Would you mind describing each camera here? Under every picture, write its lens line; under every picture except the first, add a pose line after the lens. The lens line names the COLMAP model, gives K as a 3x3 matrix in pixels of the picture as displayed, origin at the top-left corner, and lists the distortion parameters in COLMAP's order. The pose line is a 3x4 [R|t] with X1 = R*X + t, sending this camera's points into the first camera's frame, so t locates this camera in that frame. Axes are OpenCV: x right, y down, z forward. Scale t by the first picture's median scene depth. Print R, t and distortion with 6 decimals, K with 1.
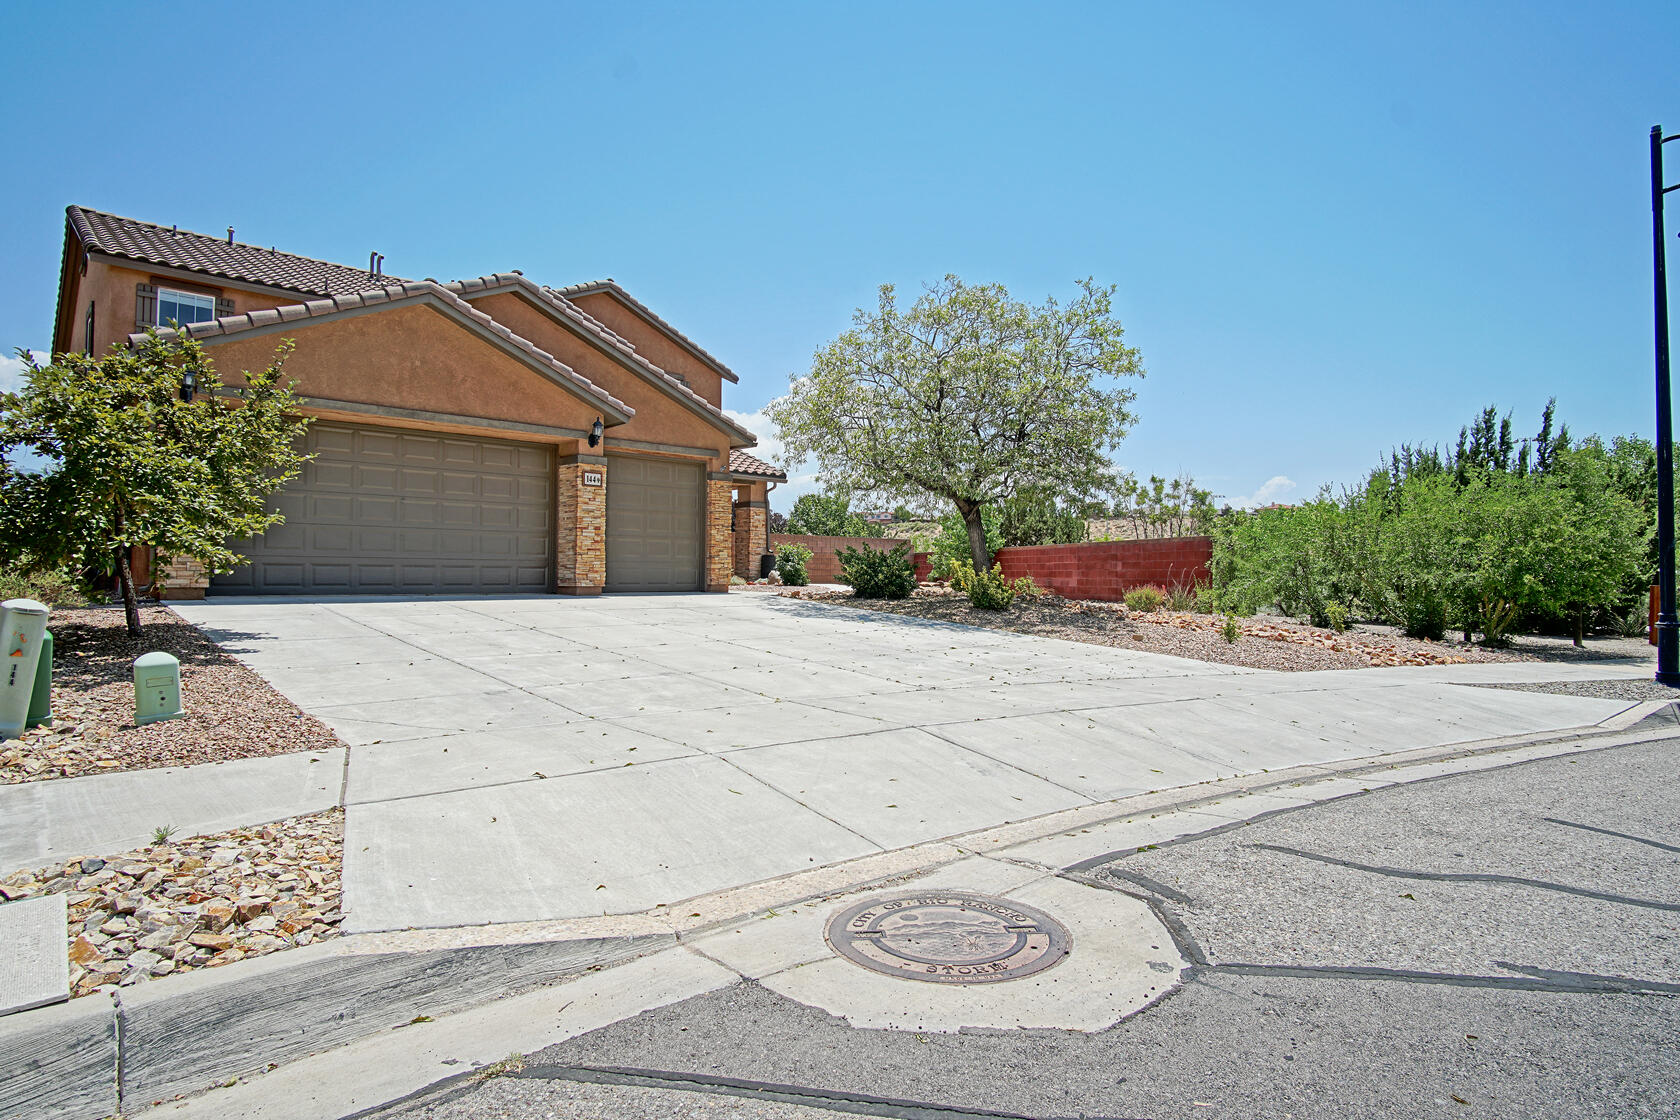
lens RADIAL K [[895.9, 0, 835.3], [0, 895.9, 558.1], [0, 0, 1]] dist [-0.034473, 0.011532]
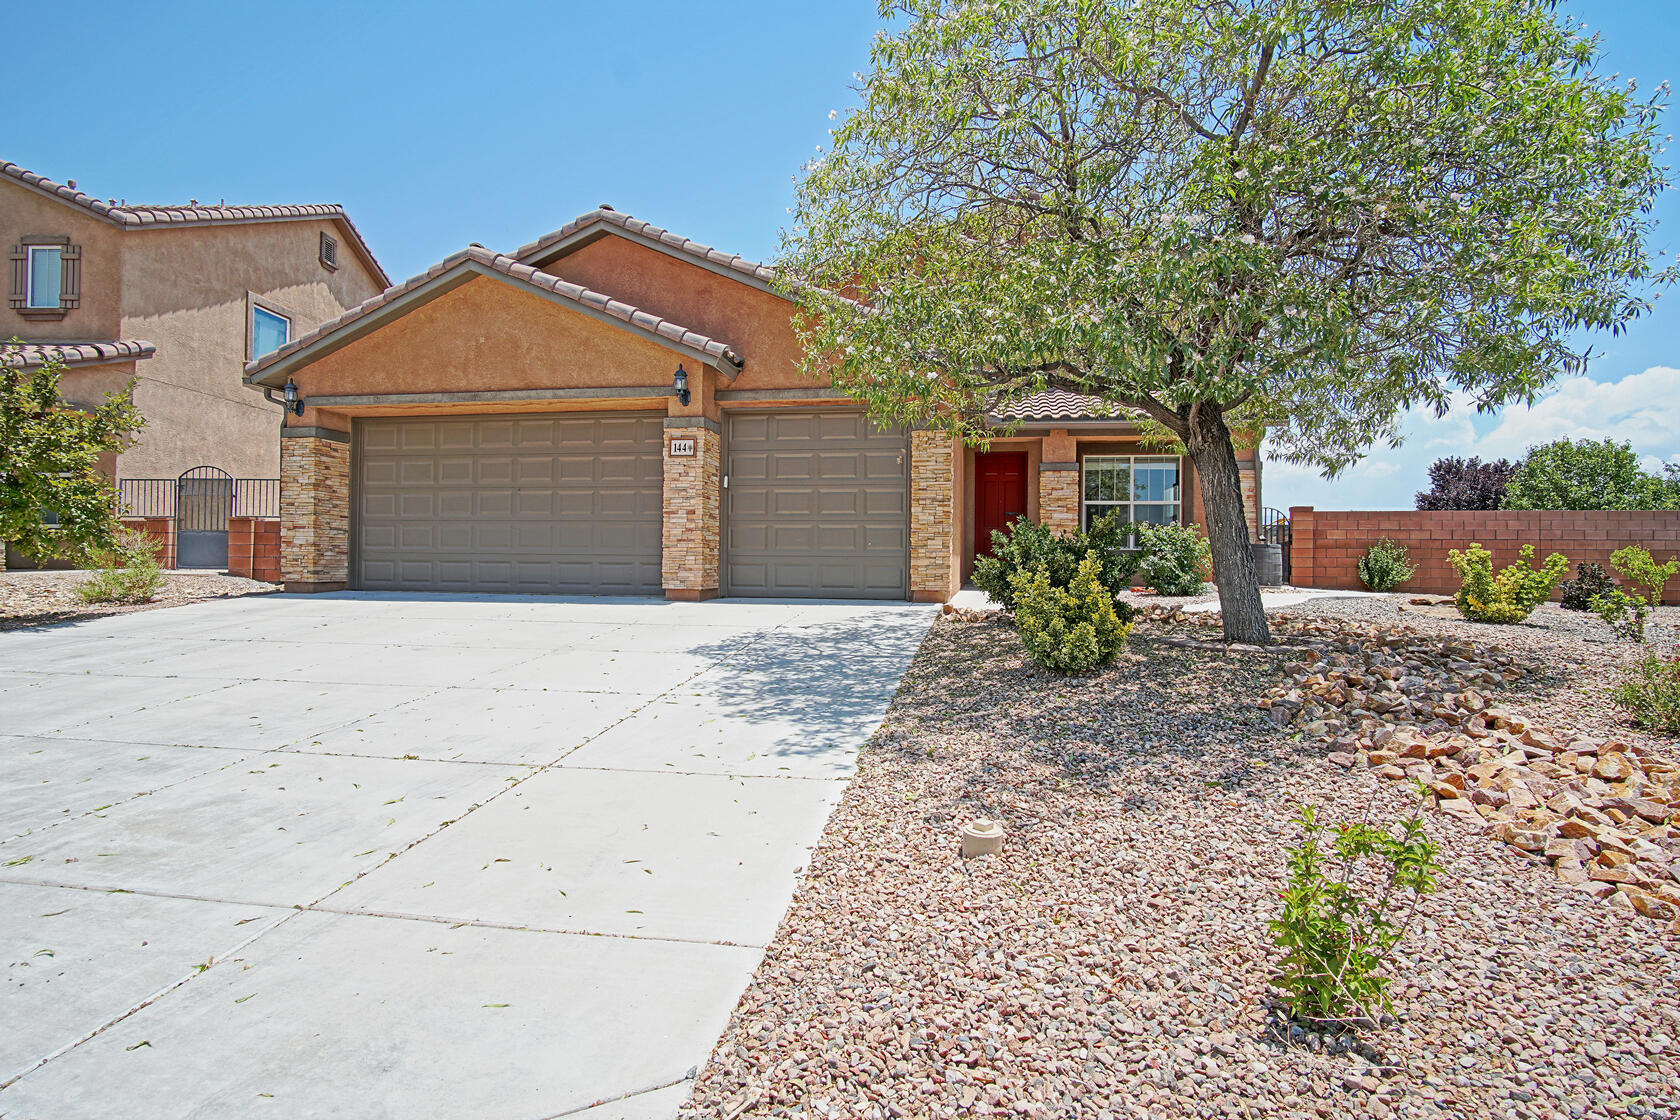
lens RADIAL K [[895.9, 0, 835.3], [0, 895.9, 558.1], [0, 0, 1]] dist [-0.034473, 0.011532]
pose [[0.584789, -0.005205, -0.811169, 0.422374], [0.007456, 0.999972, -0.001041, 0.007223], [0.811151, -0.005439, 0.584811, 0.665024]]
